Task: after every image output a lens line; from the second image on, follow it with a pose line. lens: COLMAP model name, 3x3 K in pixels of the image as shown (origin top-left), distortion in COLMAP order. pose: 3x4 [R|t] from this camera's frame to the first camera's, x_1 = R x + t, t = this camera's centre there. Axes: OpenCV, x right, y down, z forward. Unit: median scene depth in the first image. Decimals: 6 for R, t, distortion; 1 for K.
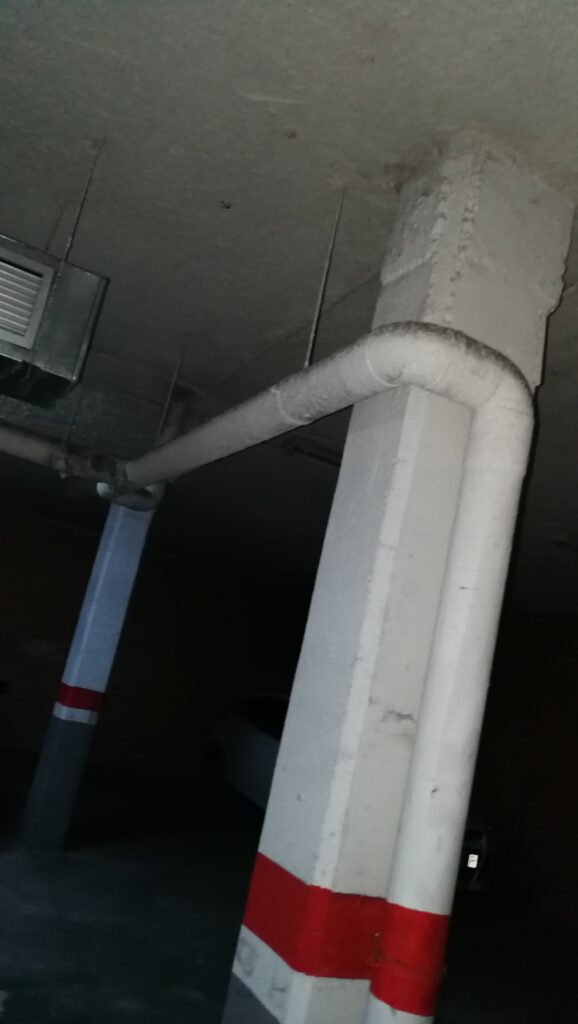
lens RADIAL K [[773.5, 0, 289.0], [0, 773.5, 512.0], [0, 0, 1]] dist [0.004052, 0.000708]
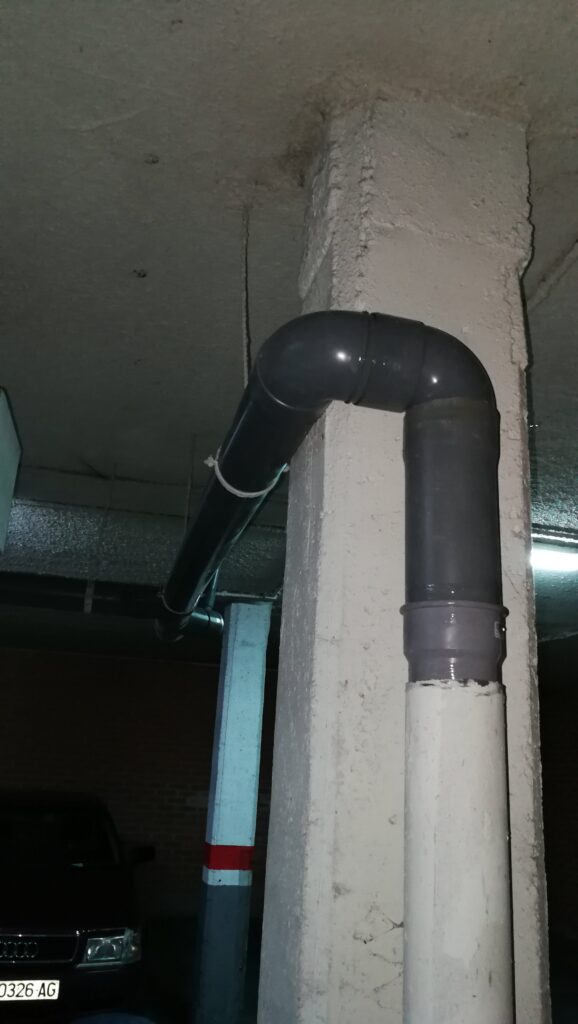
lens RADIAL K [[801.5, 0, 289.0], [0, 801.5, 512.0], [0, 0, 1]] dist [0.005041, -0.000498]
pose [[0.958167, -0.236199, -0.161637, 0.204808], [0.212916, 0.965650, -0.148952, 0.029024], [0.191267, 0.108306, 0.975544, 0.264500]]
